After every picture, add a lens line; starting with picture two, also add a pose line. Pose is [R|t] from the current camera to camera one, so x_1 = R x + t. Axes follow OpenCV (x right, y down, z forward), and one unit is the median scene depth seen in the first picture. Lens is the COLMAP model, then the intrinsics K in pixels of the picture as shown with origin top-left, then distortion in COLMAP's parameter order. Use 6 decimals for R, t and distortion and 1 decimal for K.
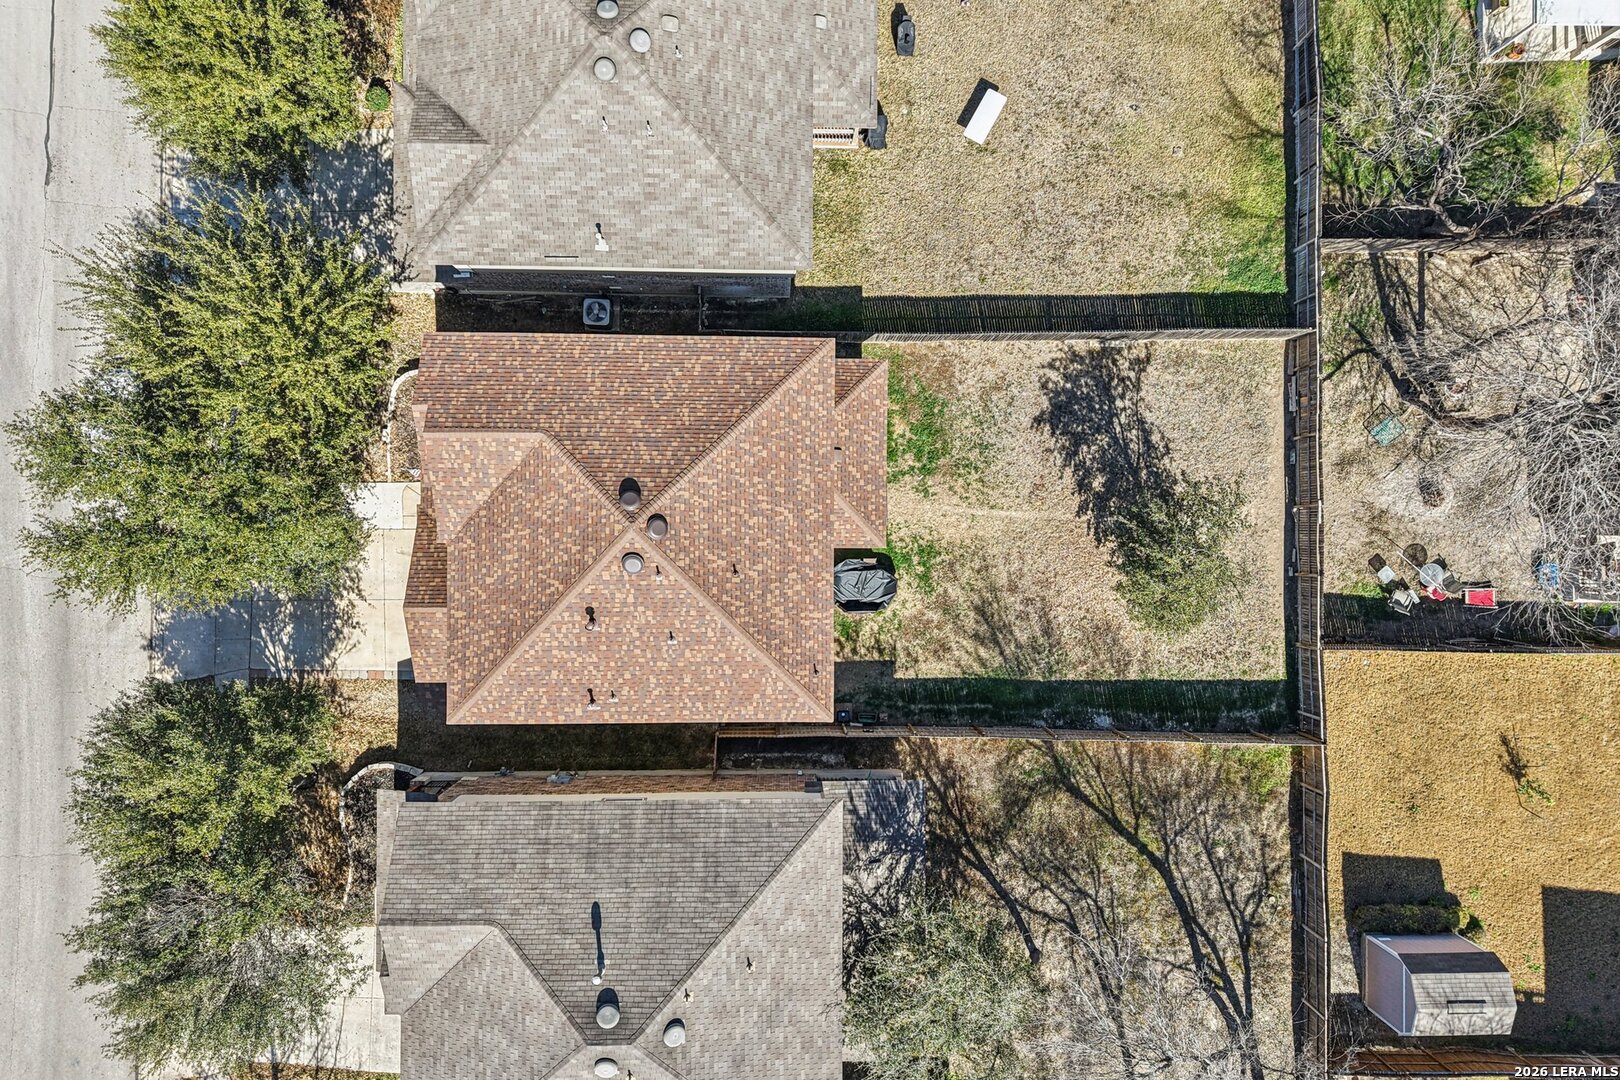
lens RADIAL K [[1091.1, 0, 810.0], [0, 1091.1, 540.0], [0, 0, 1]] dist [0.029209, -0.026782]
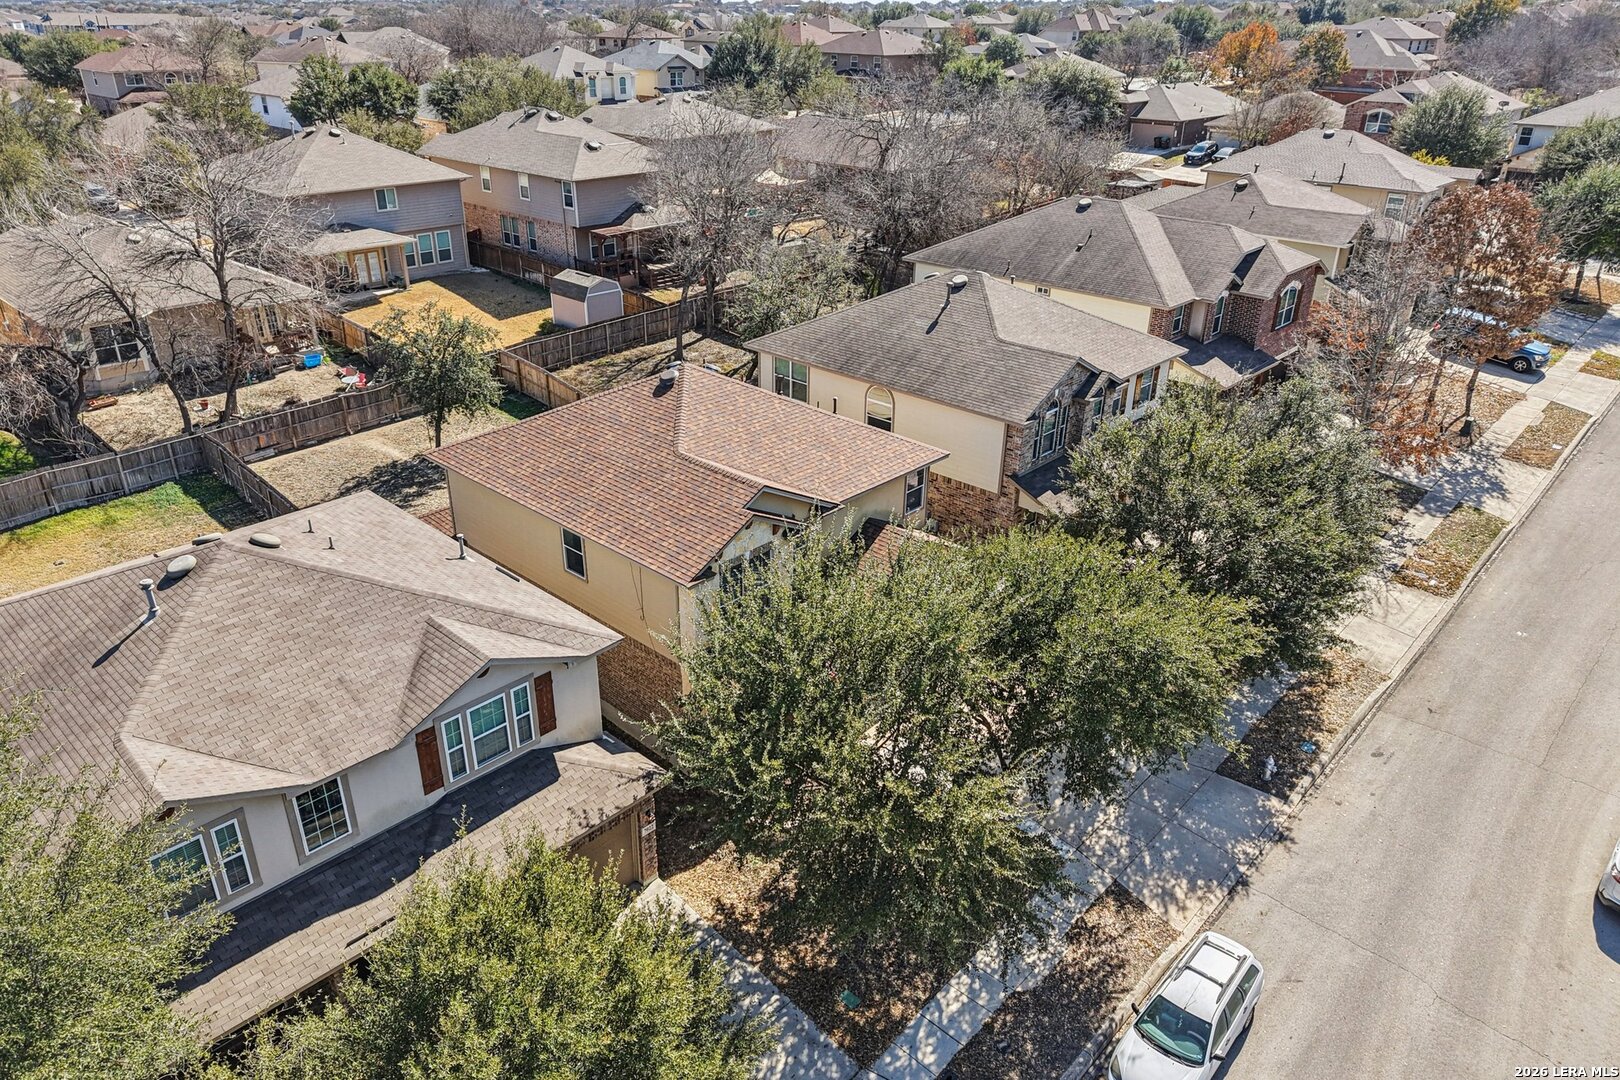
lens RADIAL K [[1083.3, 0, 810.0], [0, 1083.3, 540.0], [0, 0, 1]] dist [-0.001166, -0.000660]
pose [[-0.730615, -0.332123, 0.596571, -0.744449], [0.682145, -0.317086, 0.658889, -0.537773], [-0.029668, 0.888342, 0.458223, 0.510491]]
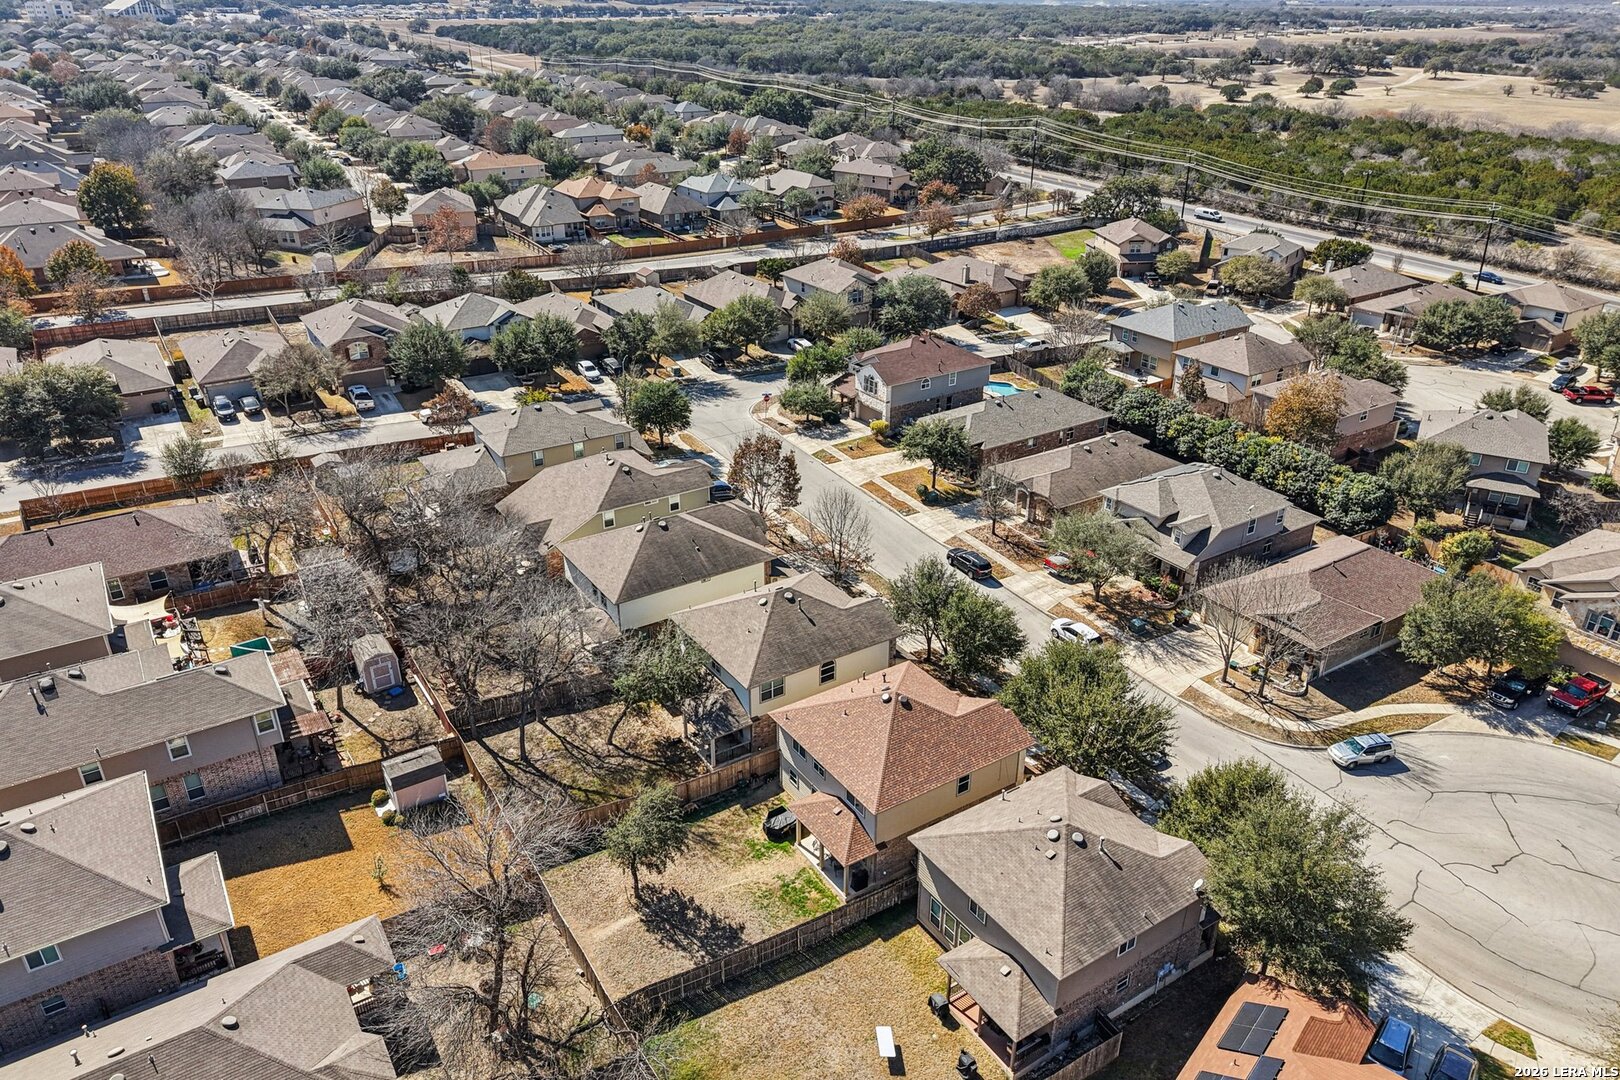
lens RADIAL K [[1111.7, 0, 810.0], [0, 1111.7, 540.0], [0, 0, 1]] dist [0.008639, -0.002844]
pose [[-0.836274, 0.213253, -0.505142, 0.825725], [-0.547742, -0.366879, 0.751917, -1.174254], [-0.024977, 0.905496, 0.423619, -0.185786]]
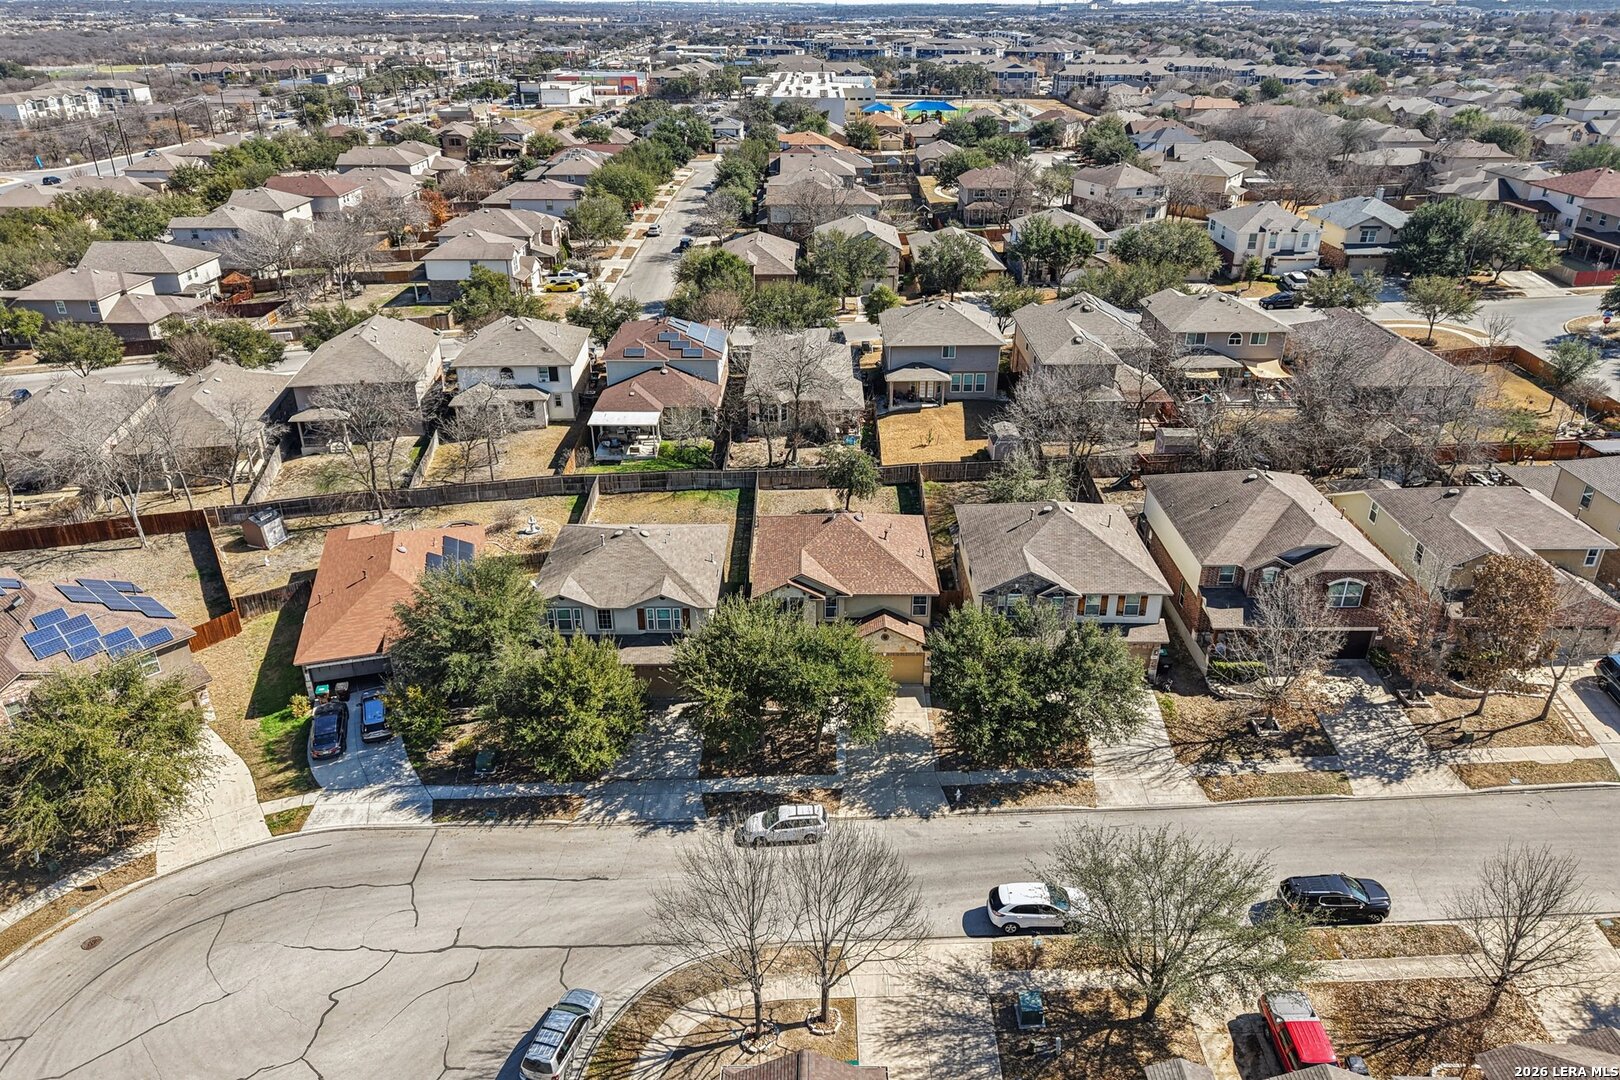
lens RADIAL K [[1091.1, 0, 810.0], [0, 1091.1, 540.0], [0, 0, 1]] dist [0.029209, -0.026782]
pose [[0.002975, -0.463717, 0.885979, -1.778926], [0.999986, -0.002480, -0.004655, -0.056882], [0.004355, 0.885980, 0.463703, -0.035859]]
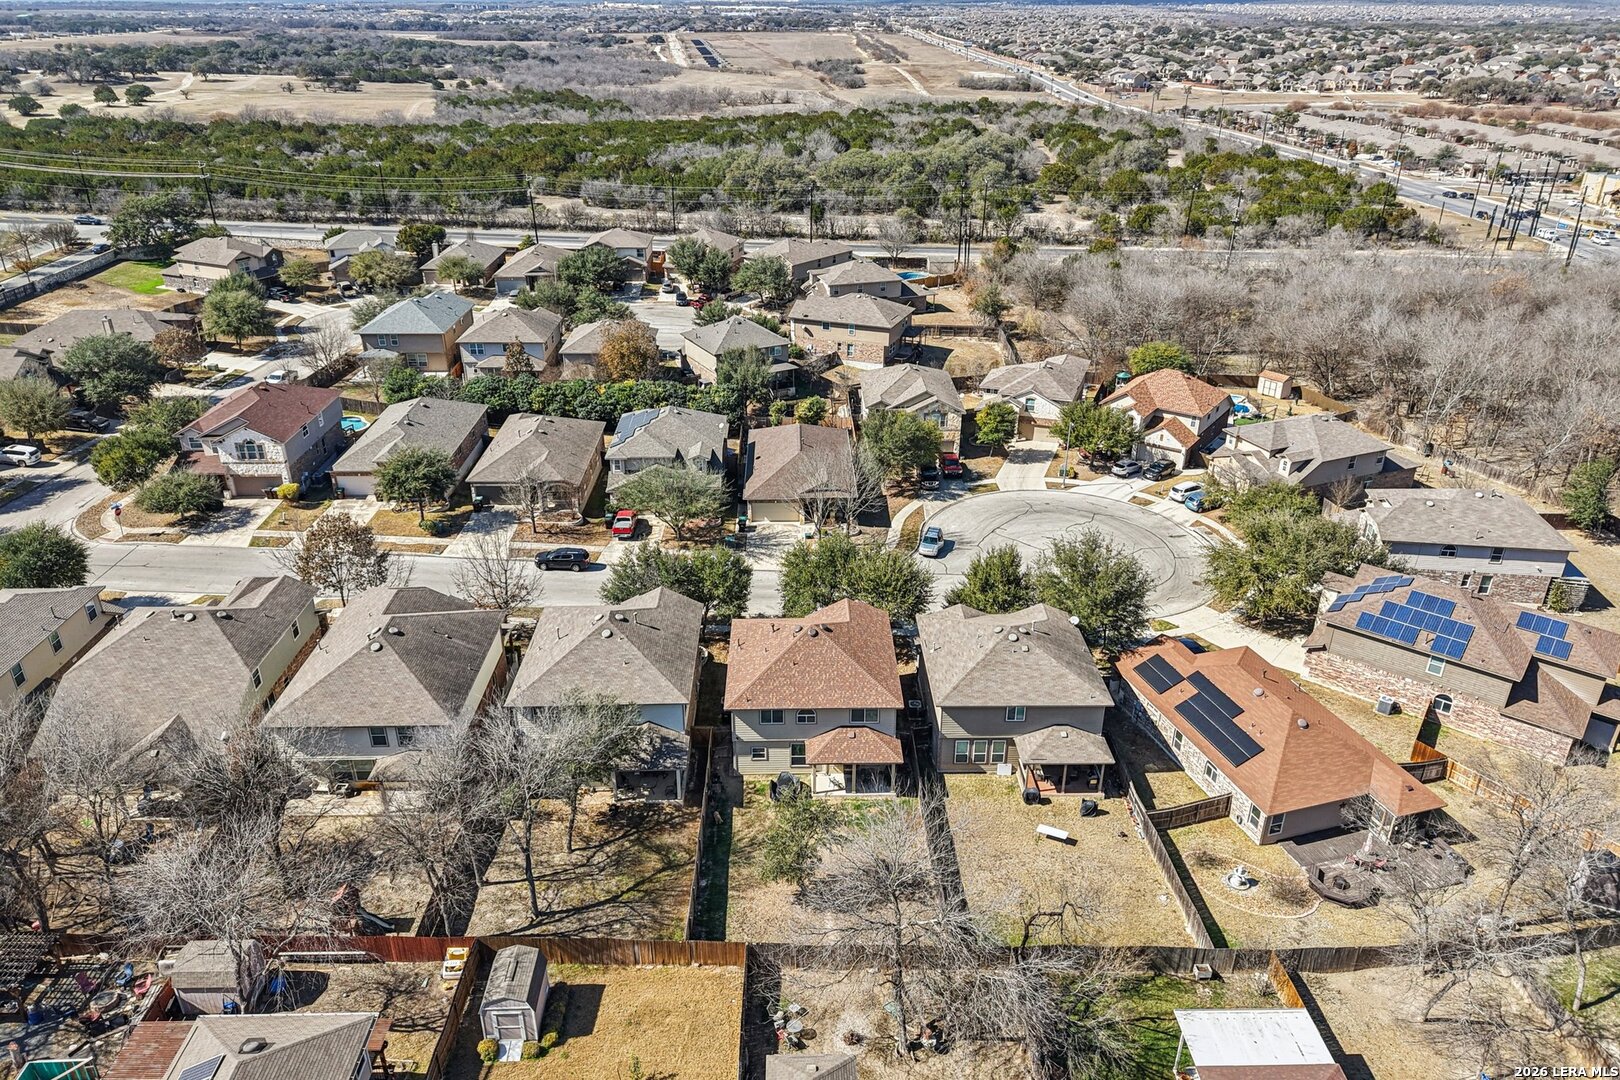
lens RADIAL K [[1091.1, 0, 810.0], [0, 1091.1, 540.0], [0, 0, 1]] dist [0.029209, -0.026782]
pose [[0.025170, 0.410914, -0.911327, 1.555543], [-0.999675, 0.006756, -0.024563, 0.042181], [-0.003936, 0.911649, 0.410951, -0.145126]]
